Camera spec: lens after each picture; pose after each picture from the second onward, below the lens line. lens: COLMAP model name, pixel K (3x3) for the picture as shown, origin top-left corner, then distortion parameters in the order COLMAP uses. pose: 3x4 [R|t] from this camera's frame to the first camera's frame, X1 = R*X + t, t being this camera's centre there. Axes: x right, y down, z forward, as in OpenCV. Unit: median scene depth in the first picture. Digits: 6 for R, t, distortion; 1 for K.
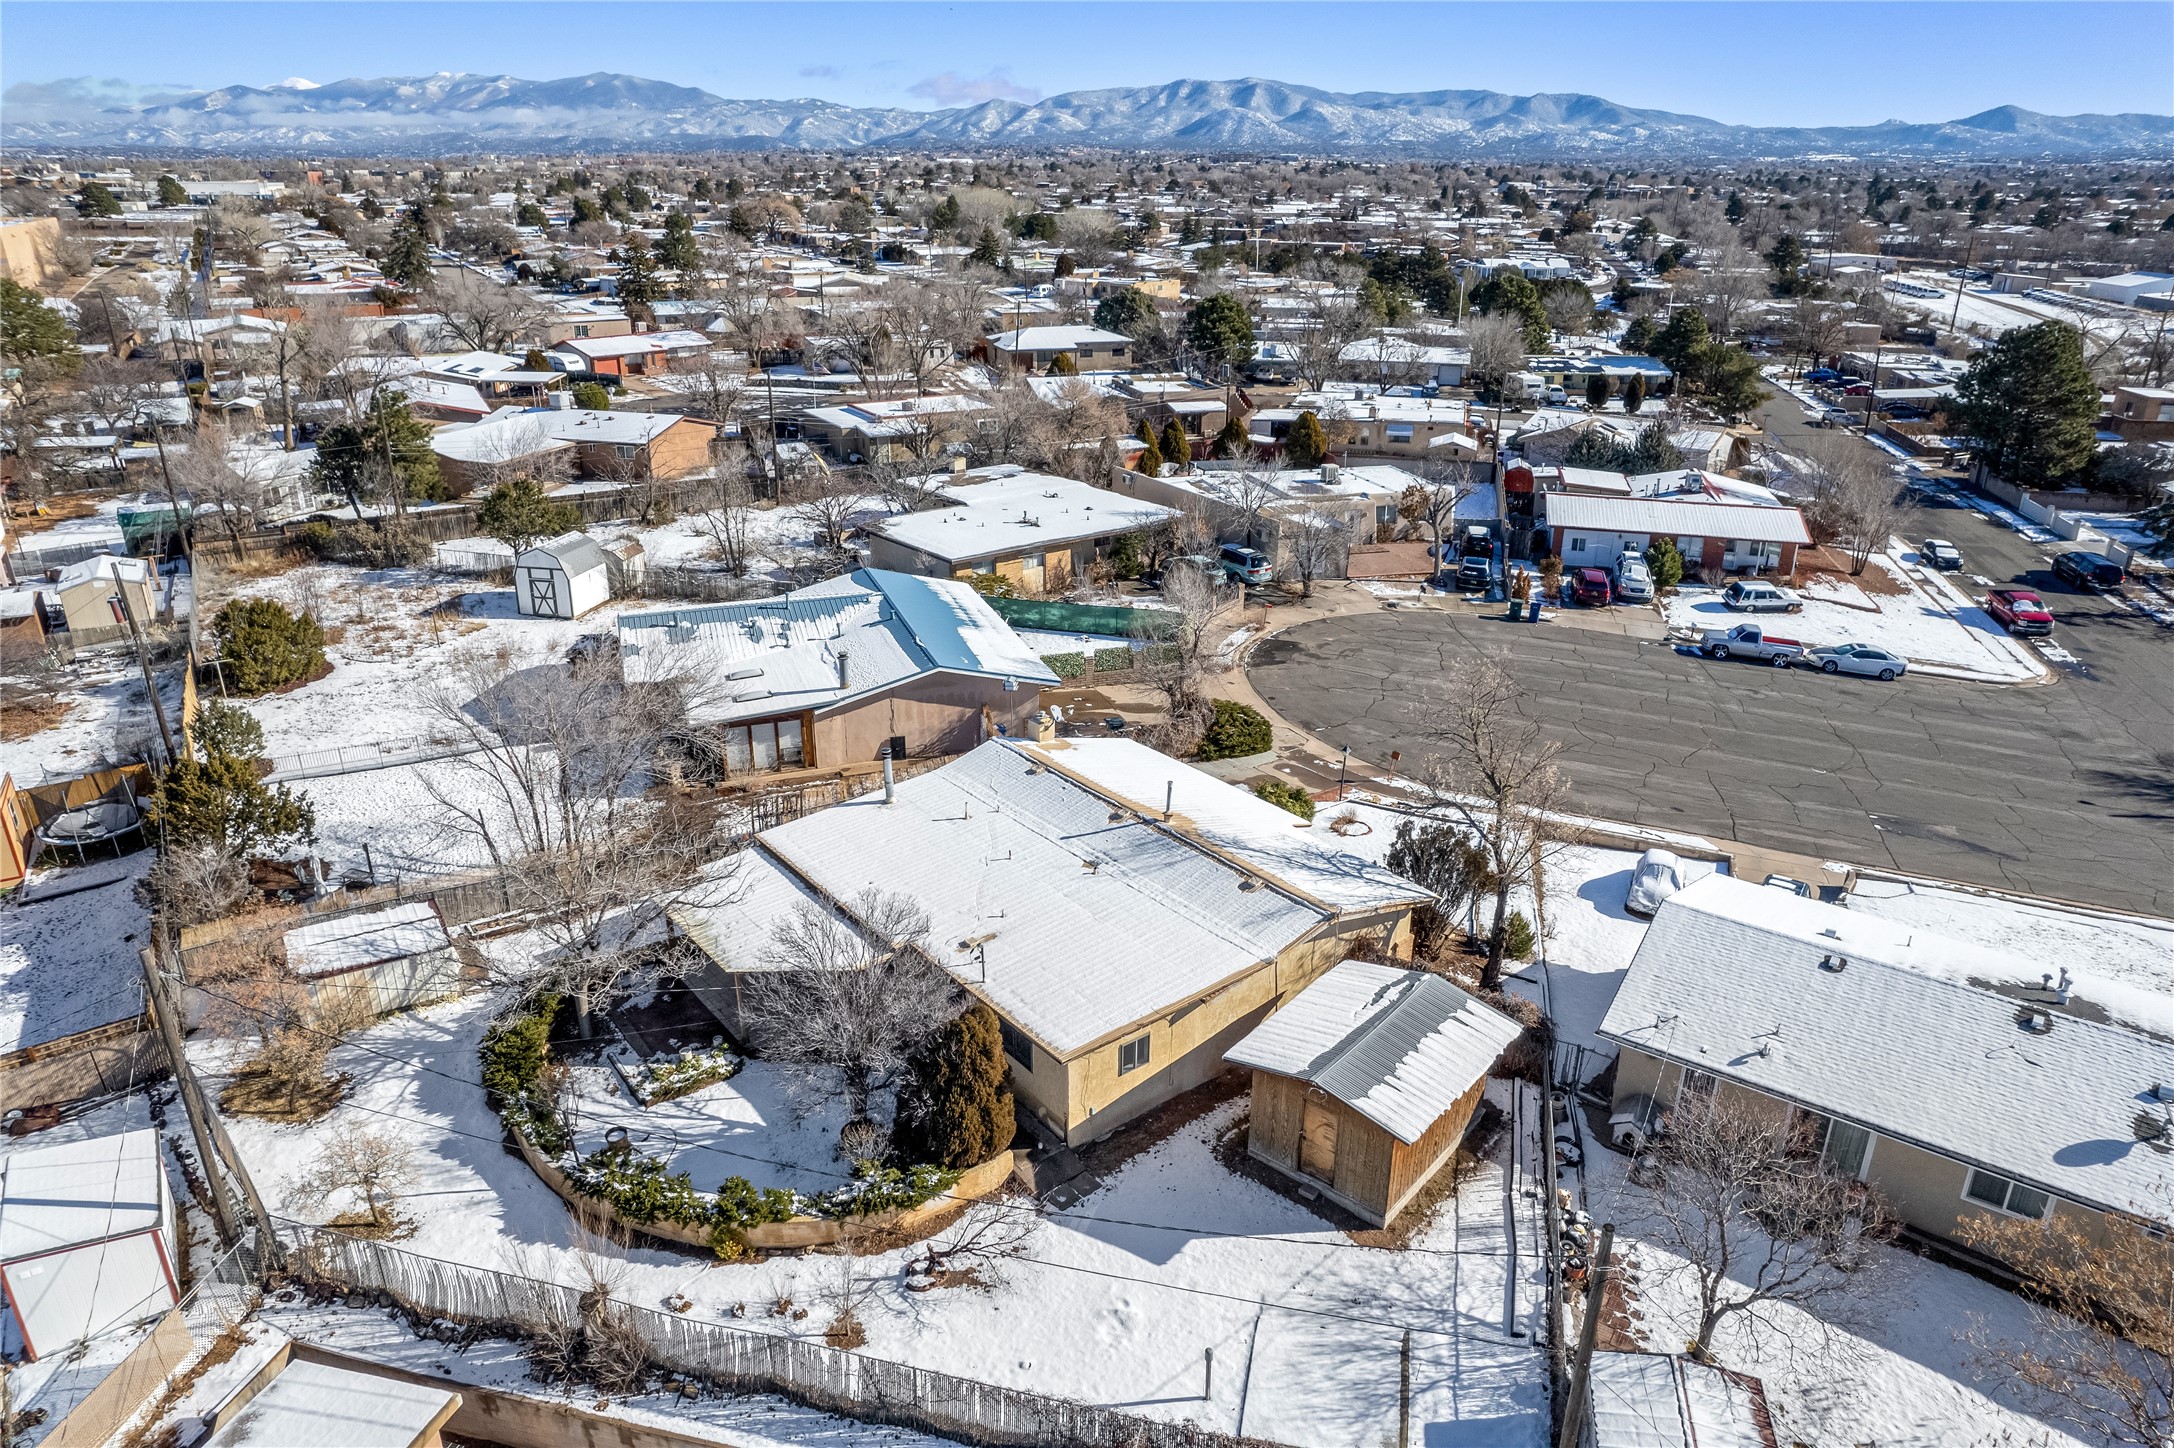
lens RADIAL K [[1398.5, 0, 1093.4], [0, 1398.5, 735.5], [0, 0, 1]] dist [-0.074433, 0.062763]
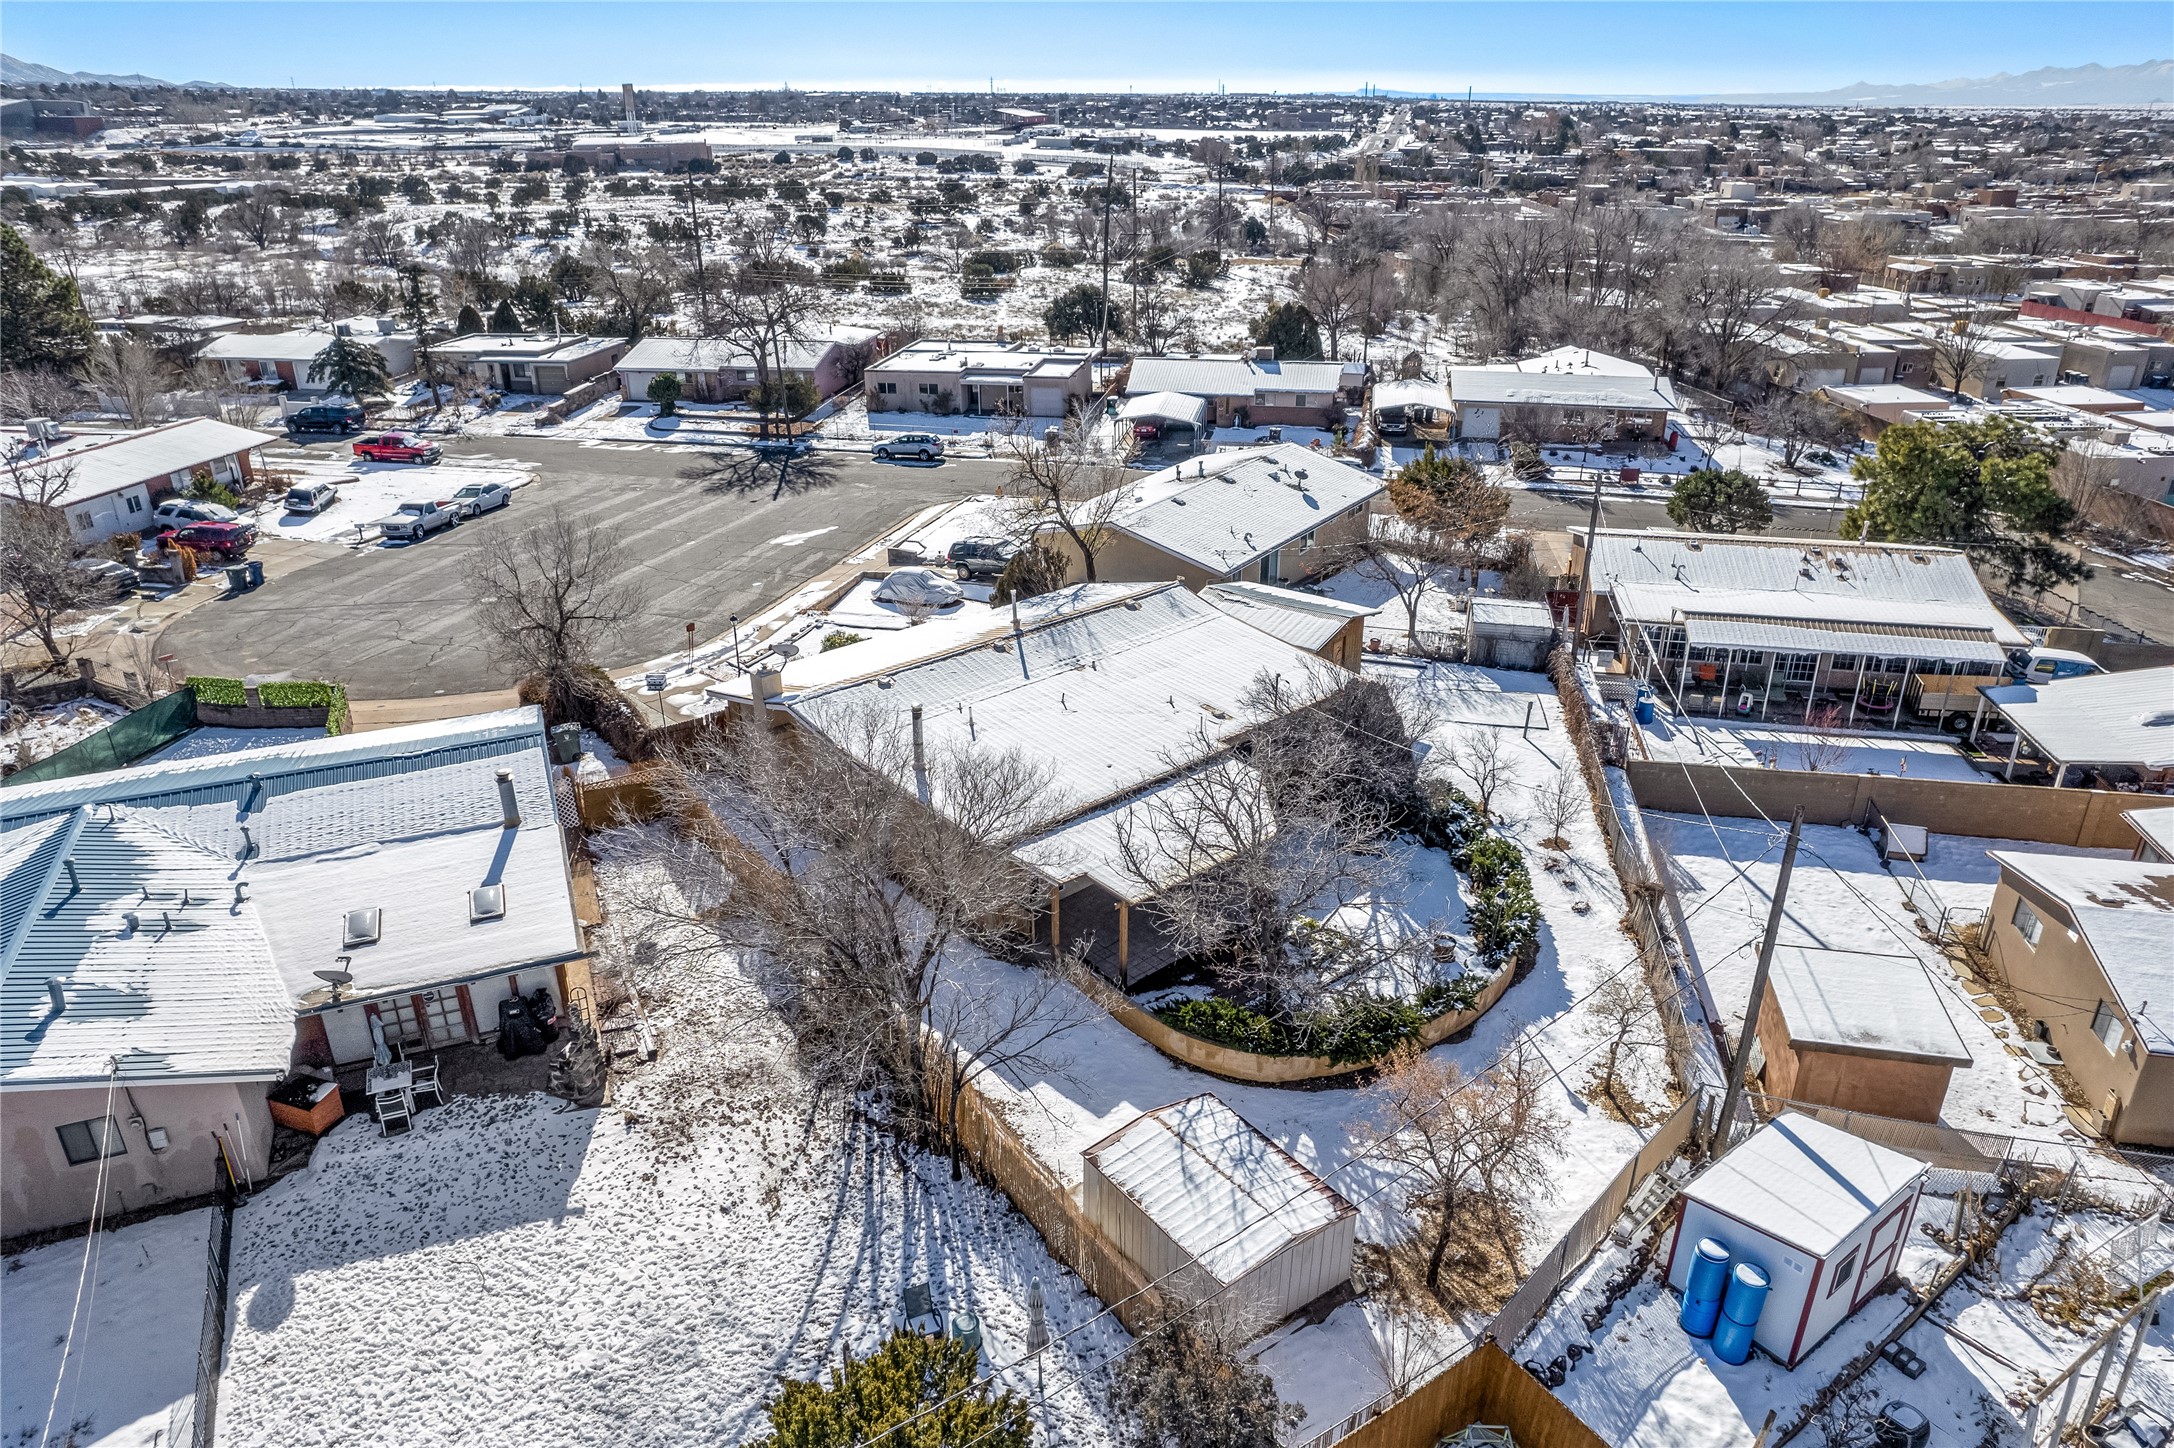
lens RADIAL K [[1398.5, 0, 1091.2], [0, 1398.5, 735.2], [0, 0, 1]] dist [-0.074433, 0.062763]
pose [[-0.056065, -0.424438, 0.903719, -0.738029], [0.379526, 0.828139, 0.412487, -0.225044], [-0.923481, 0.366111, 0.114656, 0.657685]]
